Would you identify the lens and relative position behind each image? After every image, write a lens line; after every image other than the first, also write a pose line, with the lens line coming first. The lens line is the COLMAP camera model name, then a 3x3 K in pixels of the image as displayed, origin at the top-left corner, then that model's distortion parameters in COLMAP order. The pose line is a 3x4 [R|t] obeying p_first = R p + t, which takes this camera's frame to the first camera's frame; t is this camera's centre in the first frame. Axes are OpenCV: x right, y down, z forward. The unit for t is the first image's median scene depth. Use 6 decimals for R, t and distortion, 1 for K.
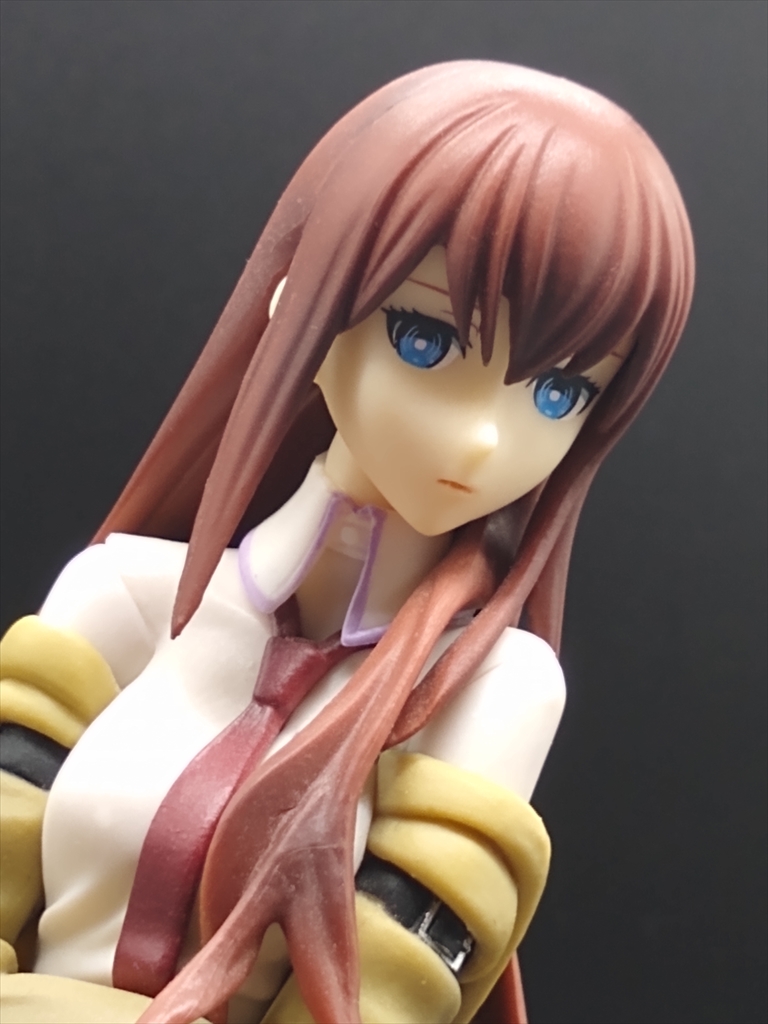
lens RADIAL K [[3151.8, 0, 397.2], [0, 3151.8, 511.4], [0, 0, 1]] dist [0.270326, -0.810327]
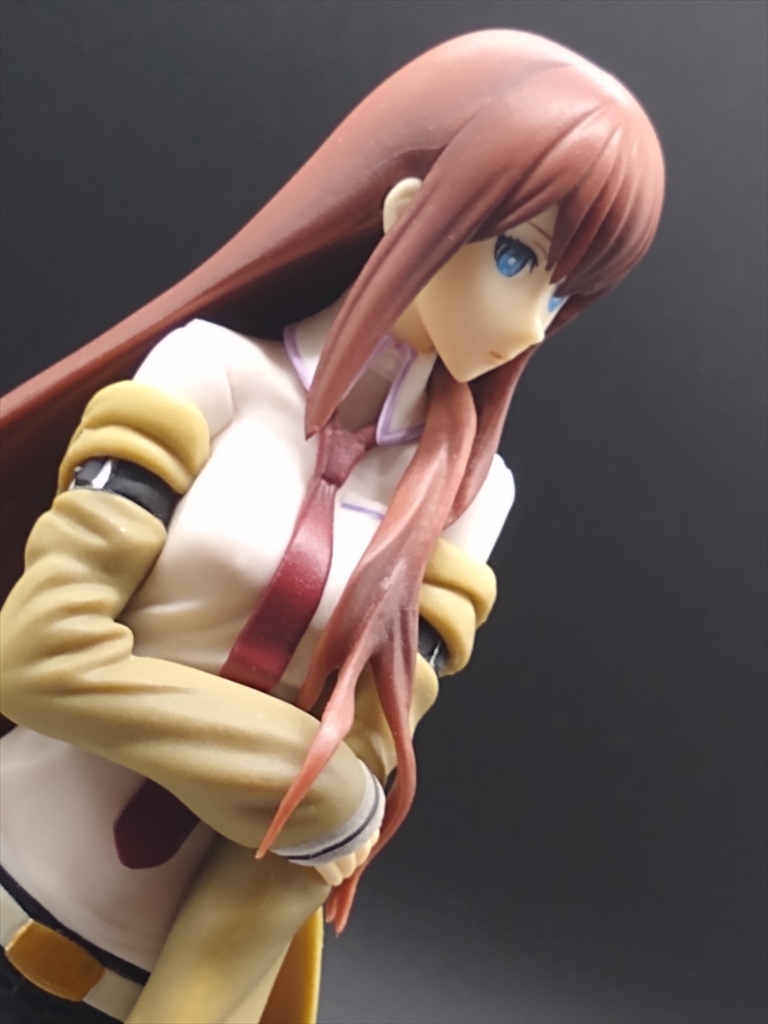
lens RADIAL K [[3151.8, 0, 397.2], [0, 3151.8, 511.4], [0, 0, 1]] dist [0.270326, -0.810327]
pose [[0.822909, 0.087351, 0.561418, -0.813211], [-0.235121, 0.951890, 0.196528, -0.211033], [-0.517241, -0.293726, 0.803857, -0.135285]]
